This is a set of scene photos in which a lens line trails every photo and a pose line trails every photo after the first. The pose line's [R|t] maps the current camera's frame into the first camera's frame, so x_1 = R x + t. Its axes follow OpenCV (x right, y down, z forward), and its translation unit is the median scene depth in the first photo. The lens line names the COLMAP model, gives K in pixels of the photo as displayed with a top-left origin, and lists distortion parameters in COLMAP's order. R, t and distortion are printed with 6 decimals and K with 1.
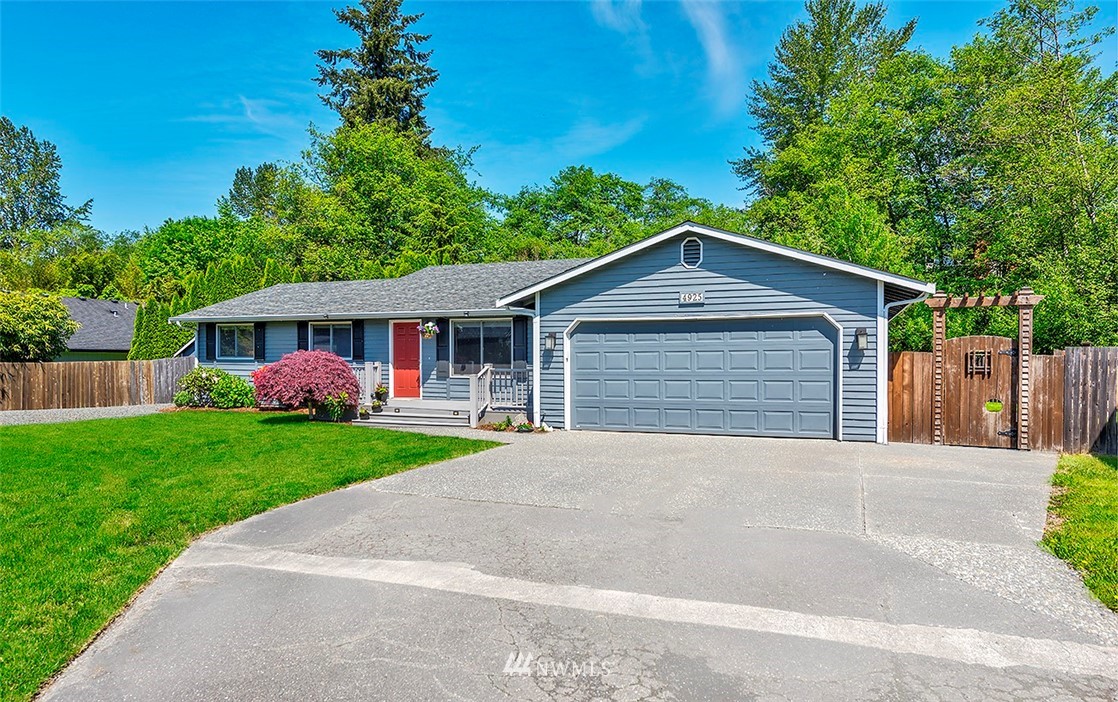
lens RADIAL K [[735.7, 0, 559.5], [0, 735.7, 391.1], [0, 0, 1]] dist [-0.006657, -0.000607]
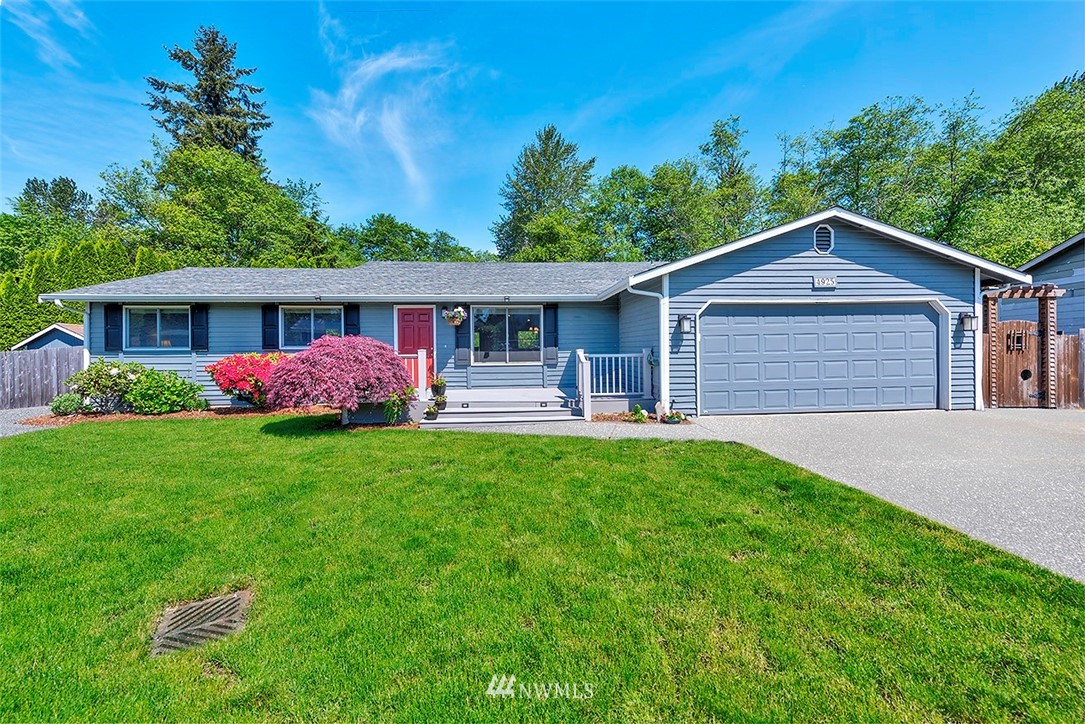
lens RADIAL K [[432.6, 0, 537.0], [0, 432.6, 363.6], [0, 0, 1]] dist [0.000809, -0.000436]
pose [[0.889812, -0.025509, 0.455615, -0.330513], [0.032480, 0.999444, -0.007475, -0.013972], [-0.455171, 0.021449, 0.890146, 0.452386]]
